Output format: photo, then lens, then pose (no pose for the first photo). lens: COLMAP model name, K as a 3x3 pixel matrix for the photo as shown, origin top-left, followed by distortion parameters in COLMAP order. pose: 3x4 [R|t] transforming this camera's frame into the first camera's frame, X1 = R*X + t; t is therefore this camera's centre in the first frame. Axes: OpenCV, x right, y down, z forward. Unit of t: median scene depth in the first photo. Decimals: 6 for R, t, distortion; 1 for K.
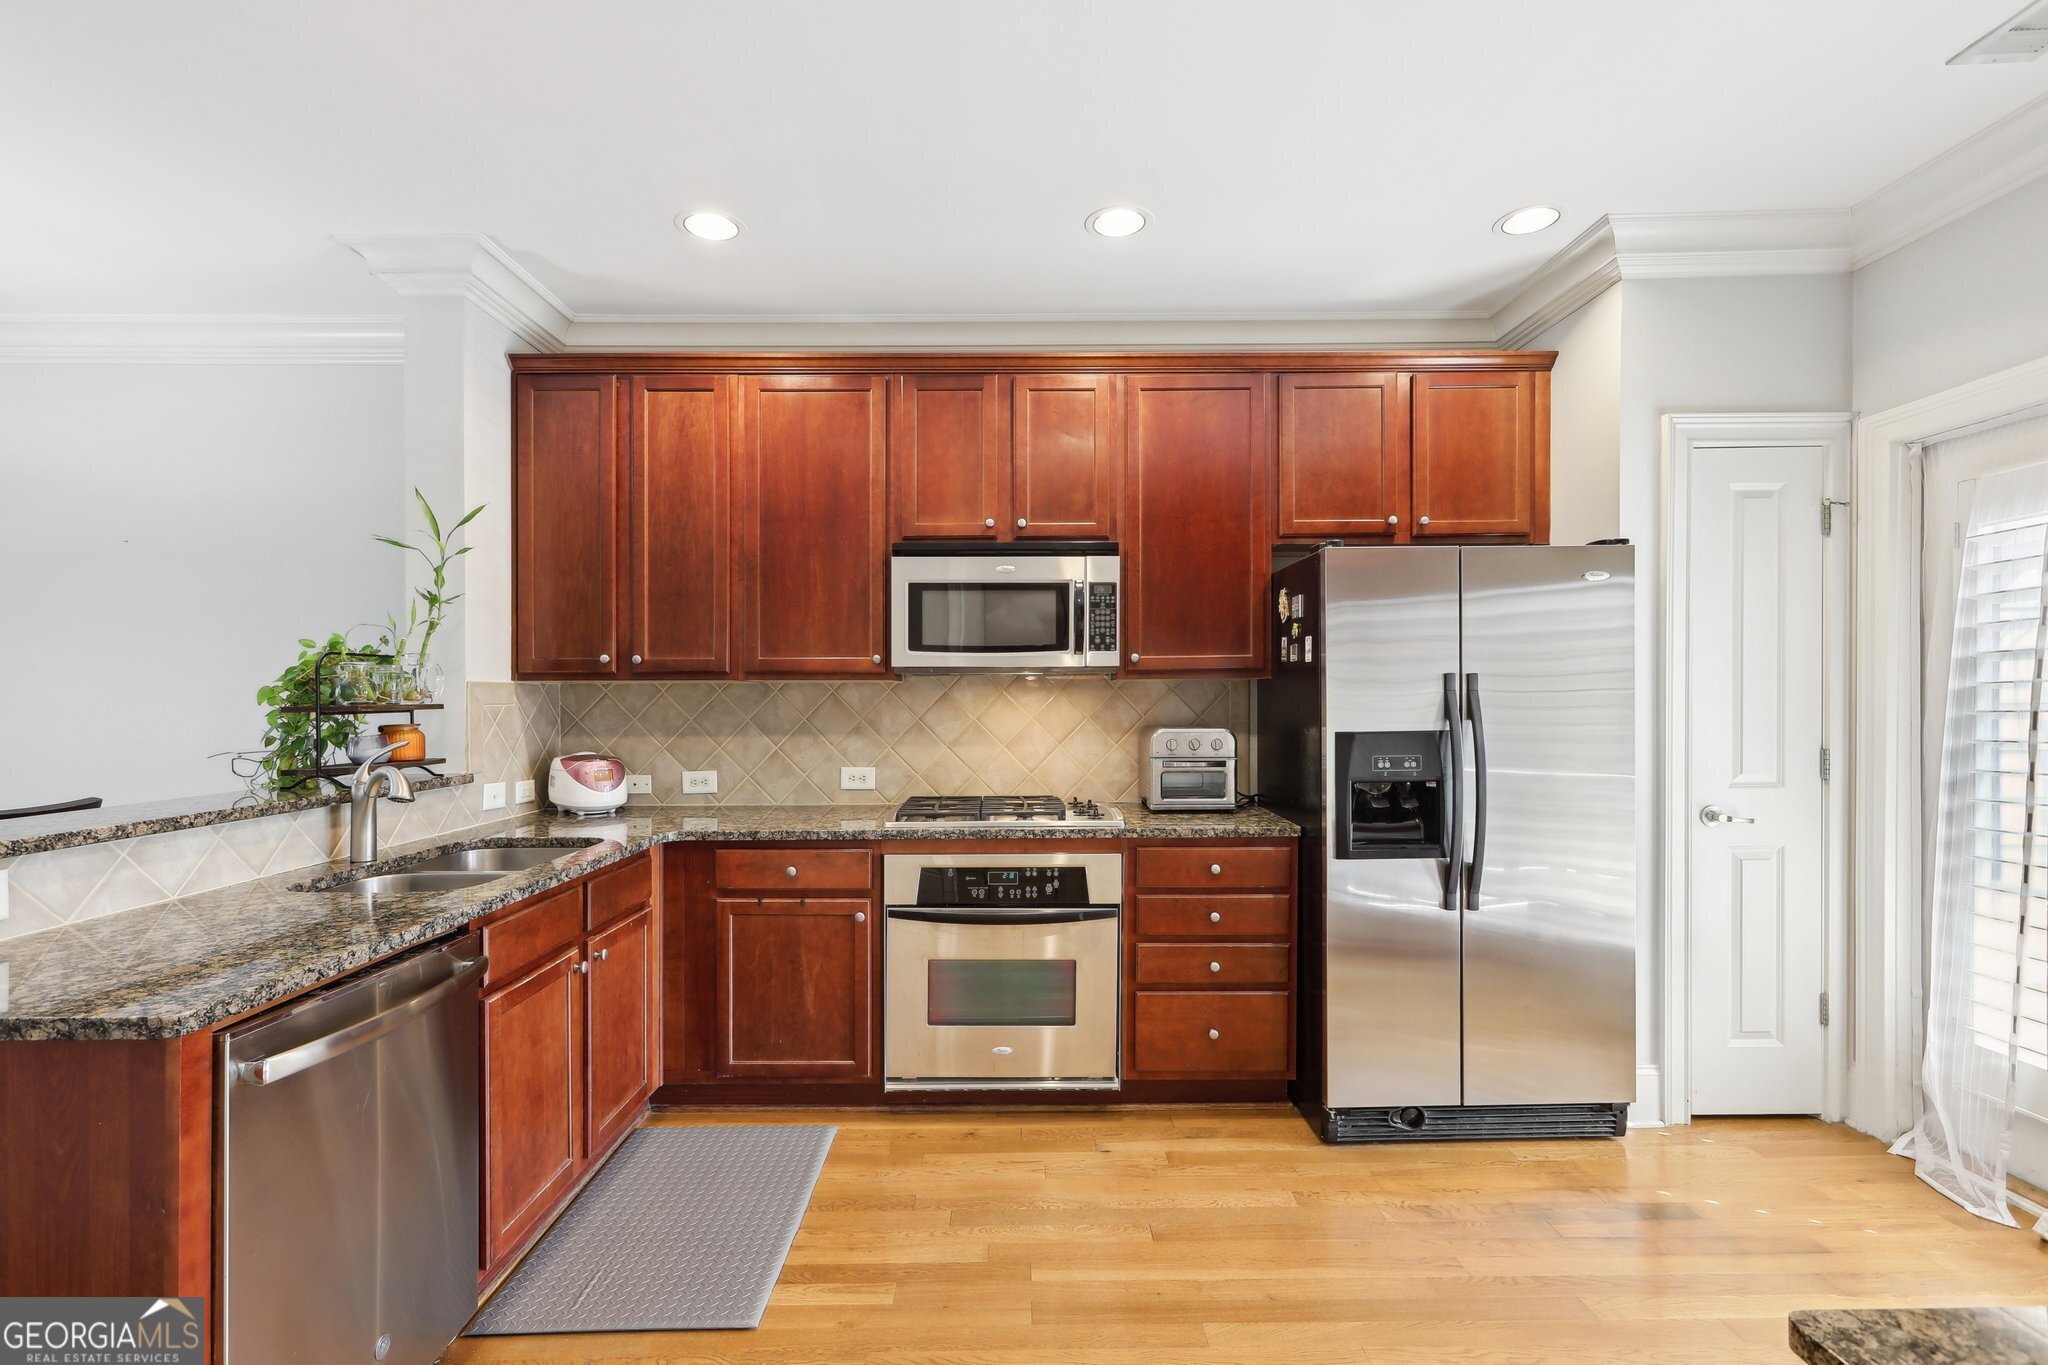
lens RADIAL K [[934.3, 0, 1018.0], [0, 934.3, 699.6], [0, 0, 1]] dist [-0.003352, 0.003329]
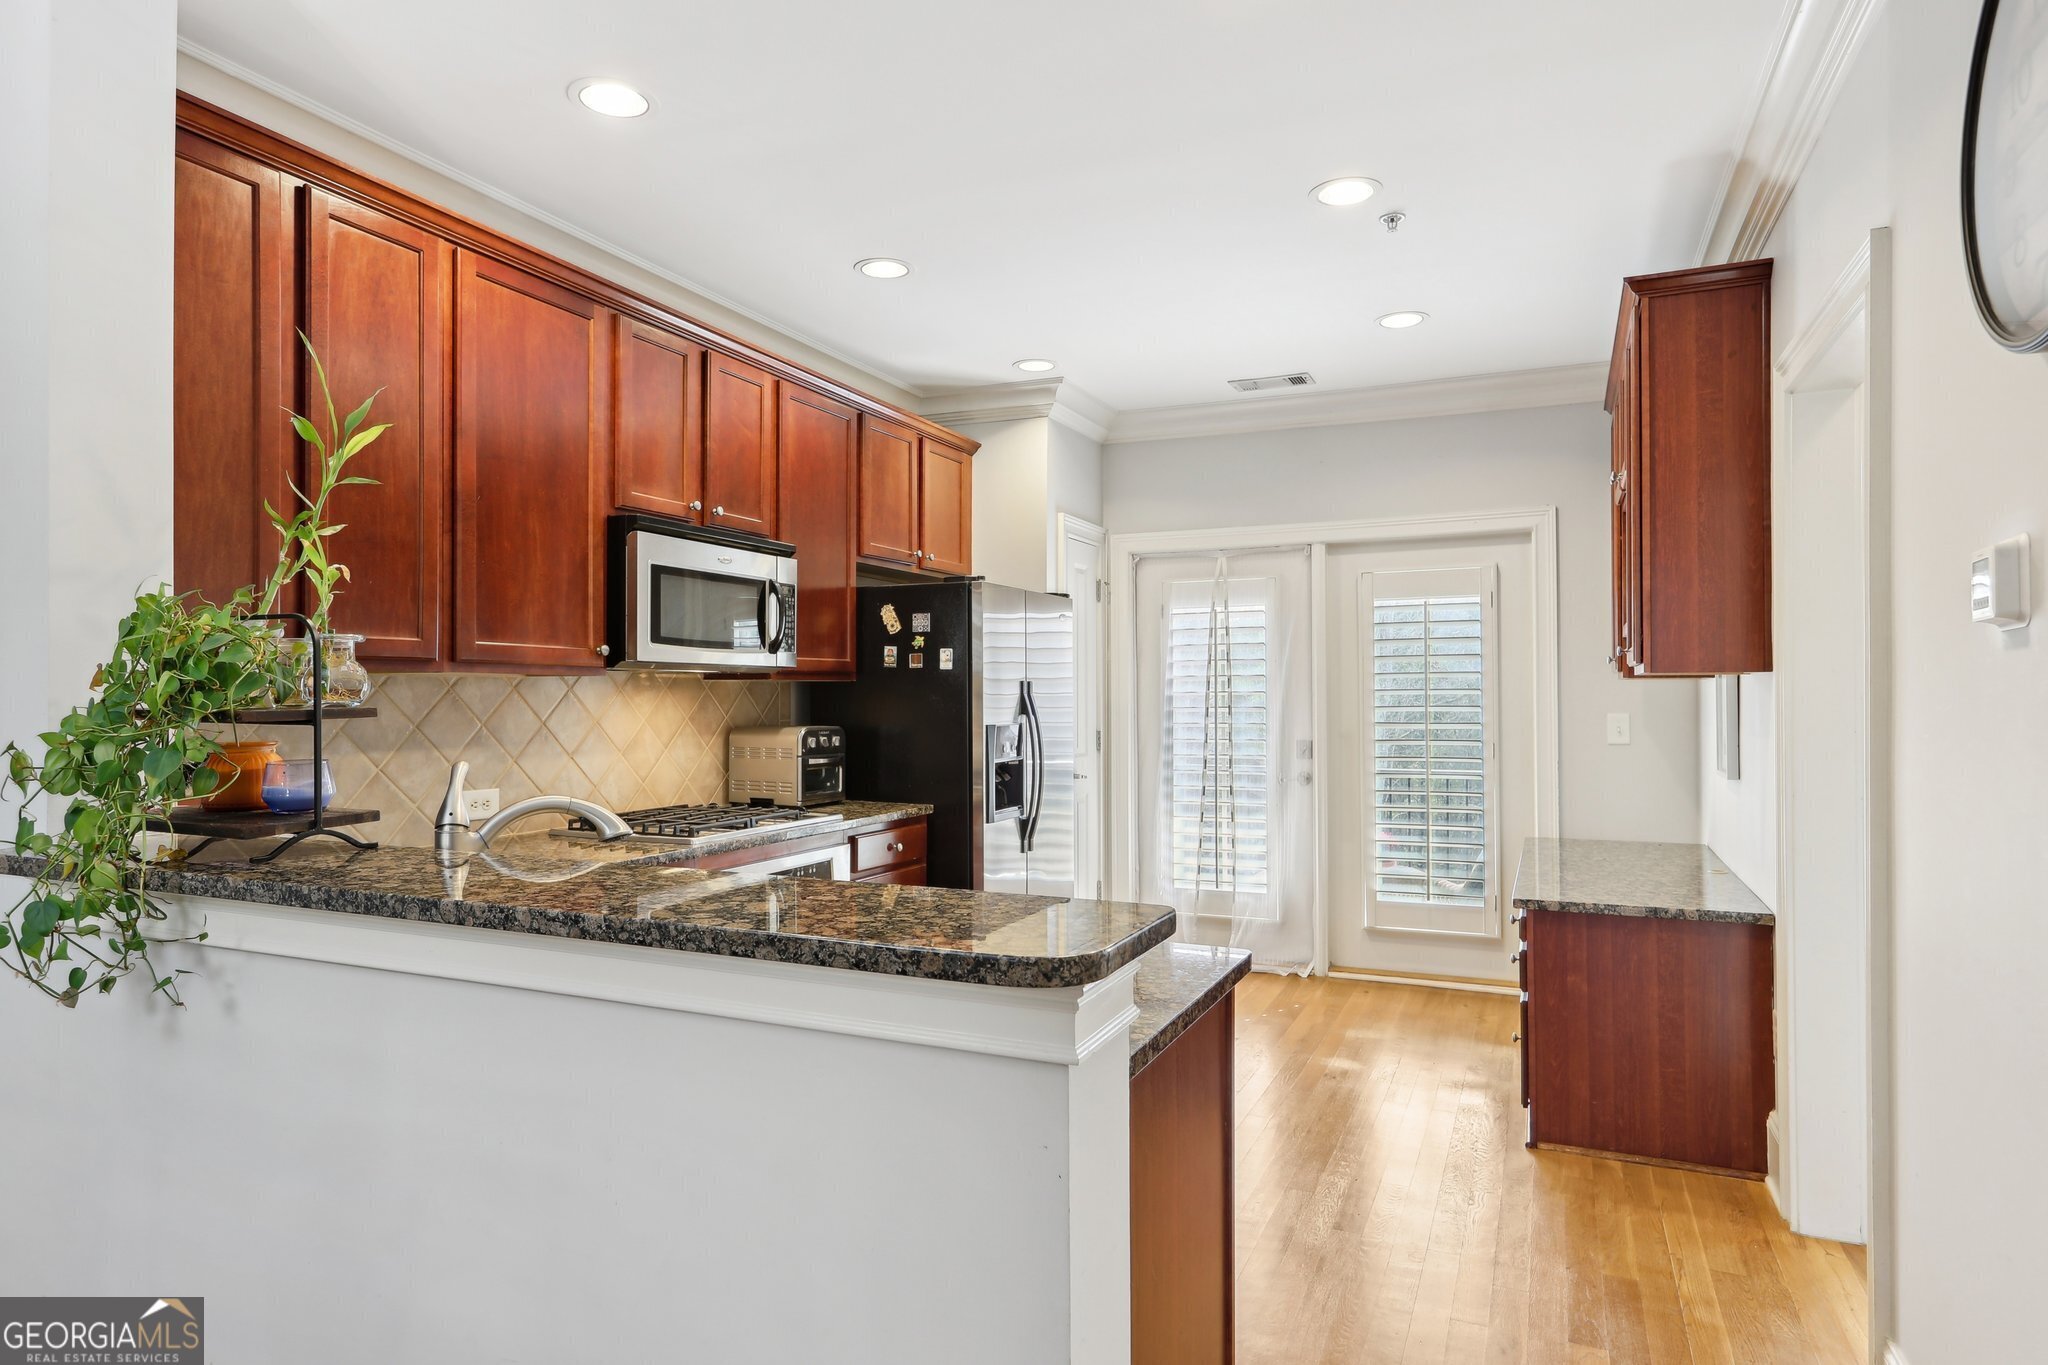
lens RADIAL K [[1176.8, 0, 1025.1], [0, 1176.8, 683.1], [0, 0, 1]] dist [0.006194, 0.001218]
pose [[0.413662, 0.015182, 0.910304, -0.962240], [-0.000531, 0.999865, -0.016434, 0.002688], [-0.910430, 0.006314, 0.413614, 0.238820]]
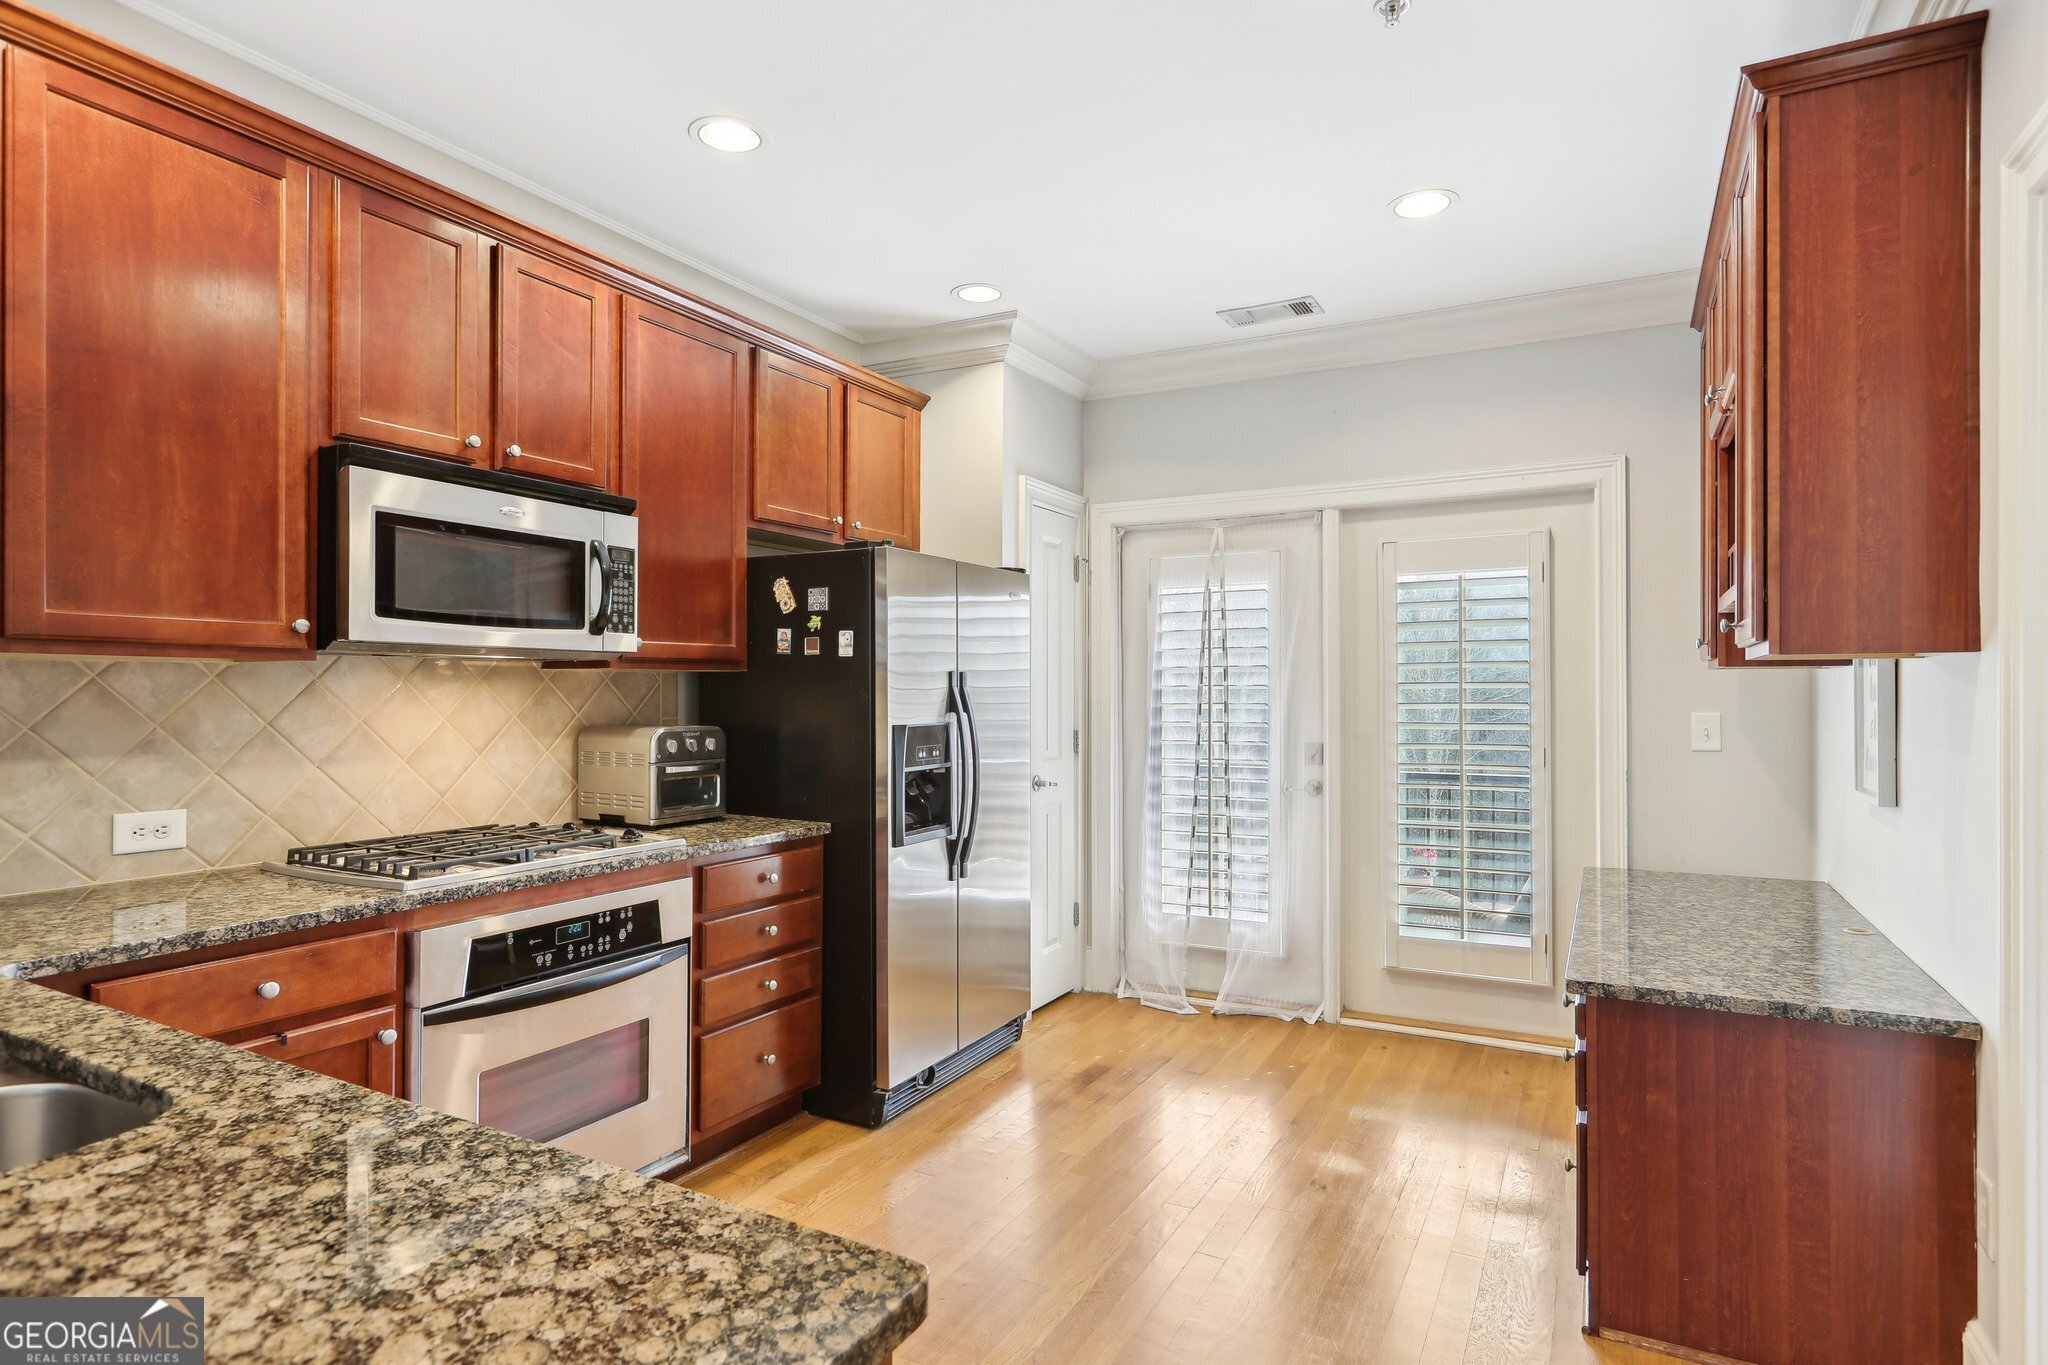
lens RADIAL K [[1081.3, 0, 1023.6], [0, 1081.3, 691.4], [0, 0, 1]] dist [0.005244, -0.001246]
pose [[0.481209, 0.006217, 0.876584, -0.556612], [-0.002150, 0.999980, -0.005912, 0.002962], [-0.876603, 0.000961, 0.481213, 0.250580]]
